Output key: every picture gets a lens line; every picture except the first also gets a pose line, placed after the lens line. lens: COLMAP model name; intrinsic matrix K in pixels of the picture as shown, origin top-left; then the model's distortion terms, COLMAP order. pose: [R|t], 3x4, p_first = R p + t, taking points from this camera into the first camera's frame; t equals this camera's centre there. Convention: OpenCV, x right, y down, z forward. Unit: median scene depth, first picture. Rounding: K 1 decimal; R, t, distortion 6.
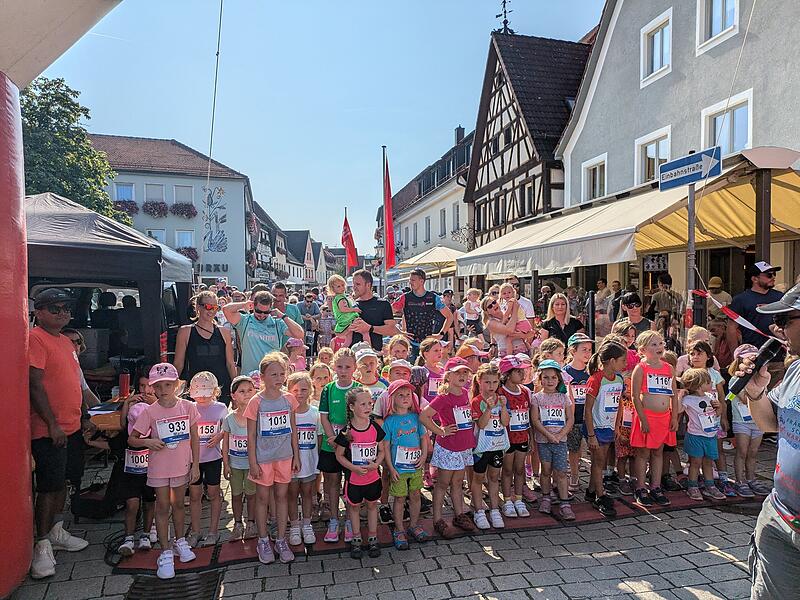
lens RADIAL K [[591.2, 0, 402.7], [0, 591.2, 303.6], [0, 0, 1]] dist [0.051731, -0.074016]
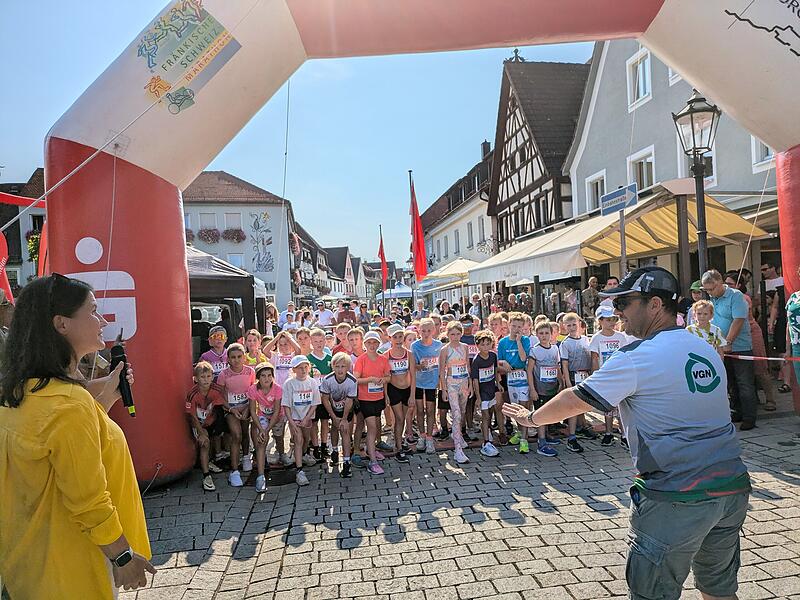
lens RADIAL K [[584.2, 0, 398.7], [0, 584.2, 306.2], [0, 0, 1]] dist [0.055468, -0.061616]
pose [[0.996208, -0.044776, -0.074600, 0.016925], [0.043749, 0.998925, -0.015337, 0.004755], [0.075206, 0.012015, 0.997096, -0.097201]]
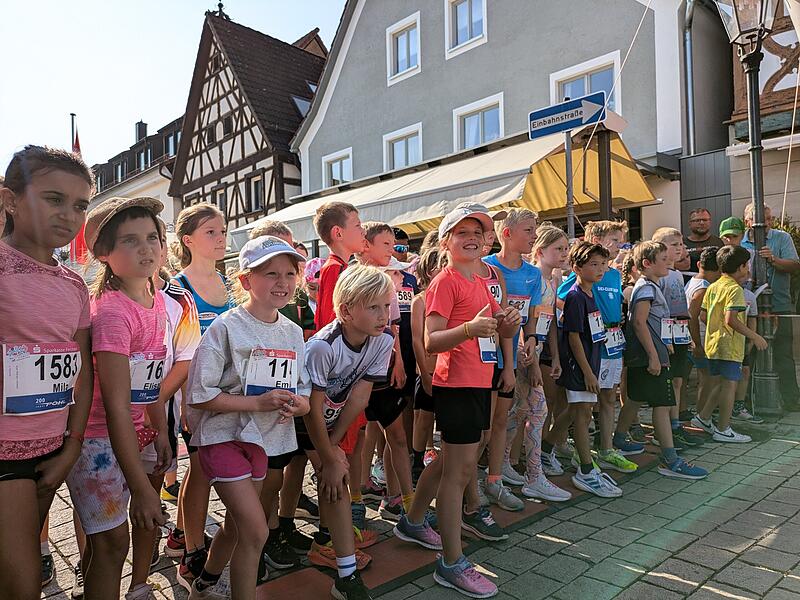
lens RADIAL K [[591.2, 0, 402.7], [0, 591.2, 303.6], [0, 0, 1]] dist [0.051731, -0.074016]
pose [[0.858333, -0.001126, 0.513092, -0.064730], [0.019028, 0.999380, -0.029639, 0.027460], [-0.512741, 0.035203, 0.857822, 0.075876]]
